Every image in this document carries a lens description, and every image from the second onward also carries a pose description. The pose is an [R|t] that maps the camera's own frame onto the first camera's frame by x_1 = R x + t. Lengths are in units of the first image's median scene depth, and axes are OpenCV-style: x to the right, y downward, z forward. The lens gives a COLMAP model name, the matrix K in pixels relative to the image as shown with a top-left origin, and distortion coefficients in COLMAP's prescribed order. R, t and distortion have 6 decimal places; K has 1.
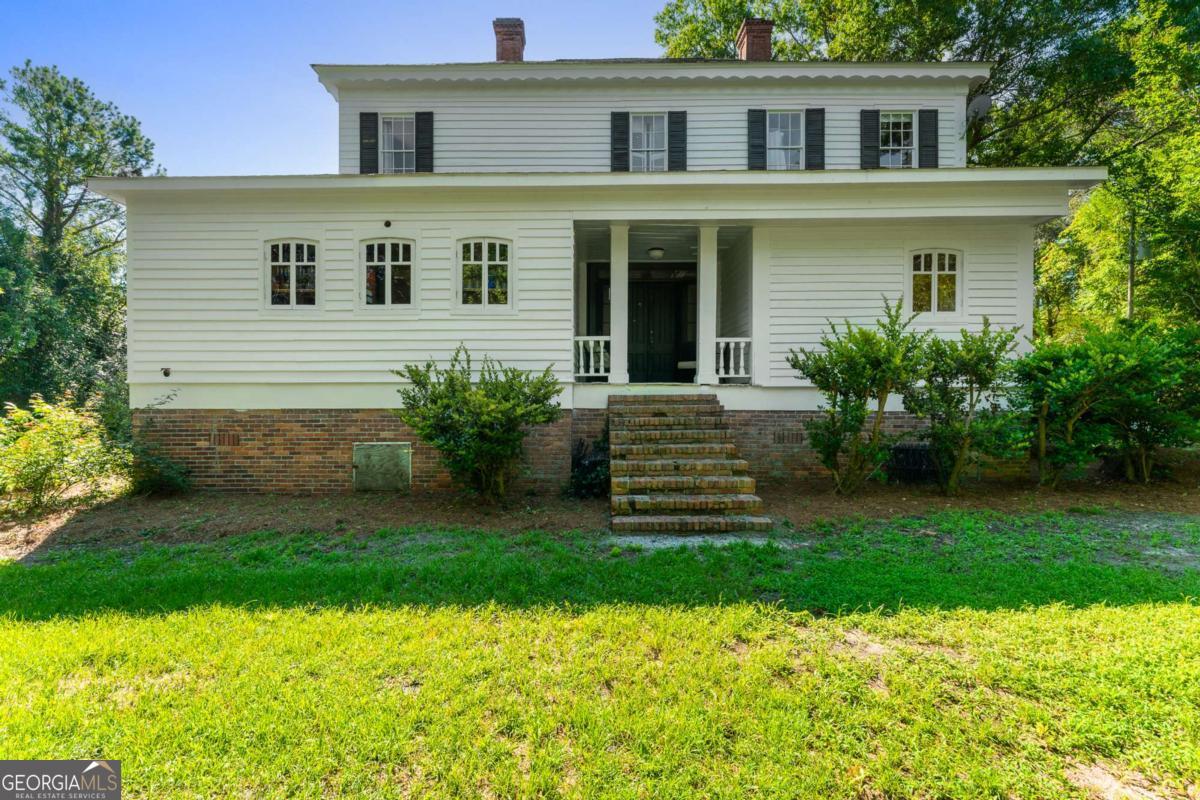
lens RADIAL K [[508.3, 0, 604.3], [0, 508.3, 394.4], [0, 0, 1]] dist [0.000002, 0.000105]
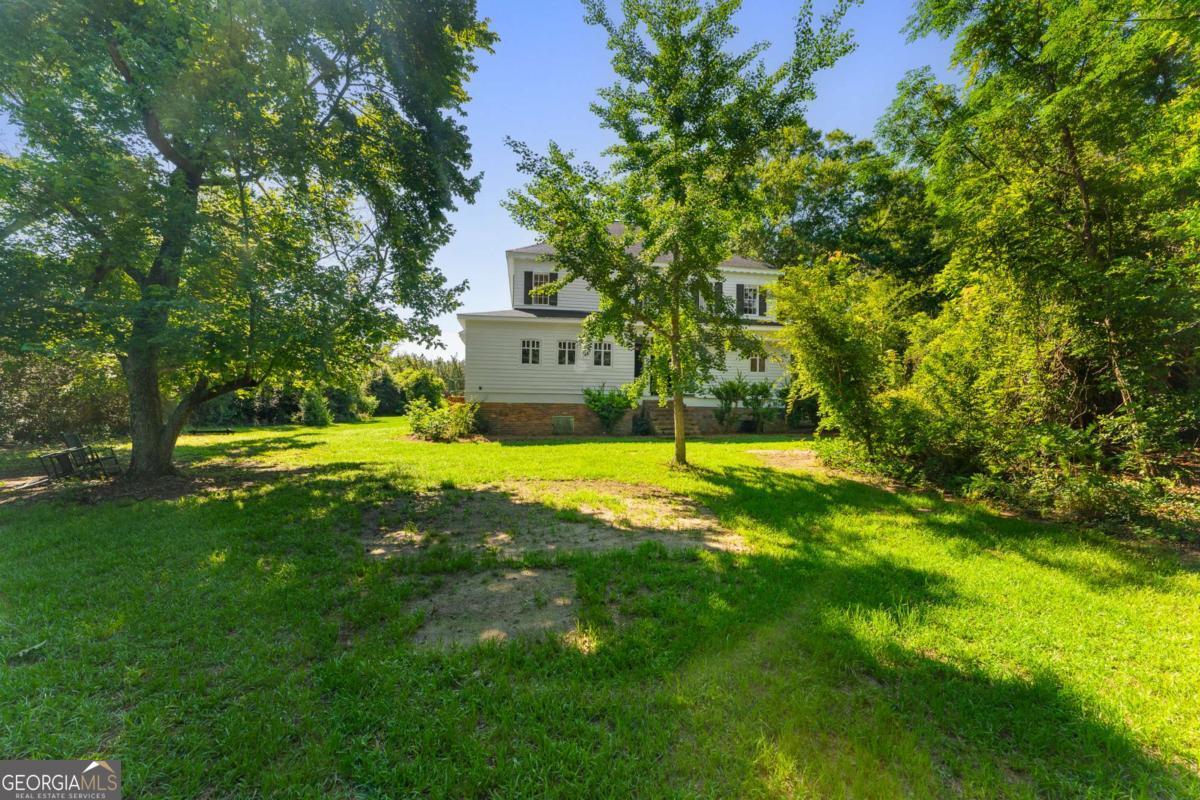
lens RADIAL K [[508.3, 0, 604.3], [0, 508.3, 394.4], [0, 0, 1]] dist [0.000002, 0.000105]
pose [[0.987659, 0.019112, 0.155446, -0.639088], [-0.015023, 0.999511, -0.027439, 0.051589], [-0.155894, 0.024765, 0.987463, -1.685304]]
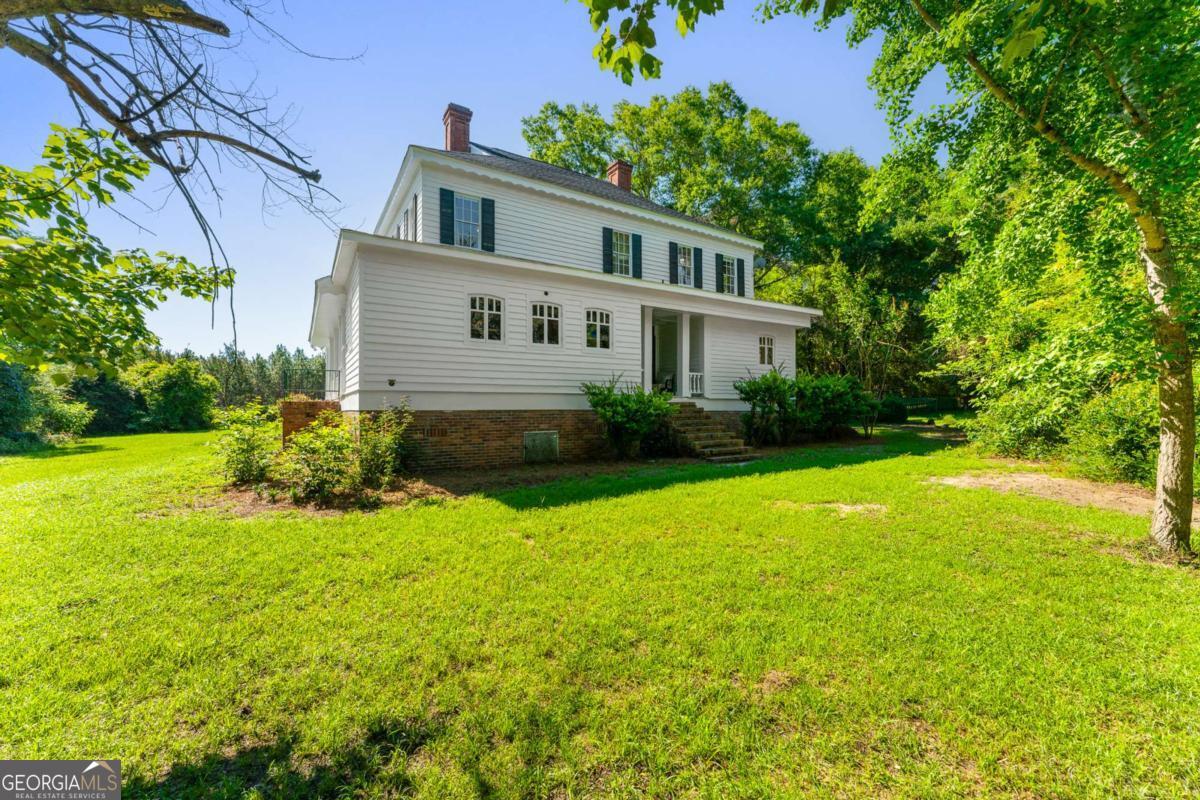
lens RADIAL K [[484.5, 0, 599.6], [0, 484.5, 402.4], [0, 0, 1]] dist [0.000429, 0.000303]
pose [[0.843476, 0.006270, 0.537130, -1.085085], [0.005704, 0.999771, -0.020627, 0.036792], [-0.537136, 0.020462, 0.843247, -0.356409]]
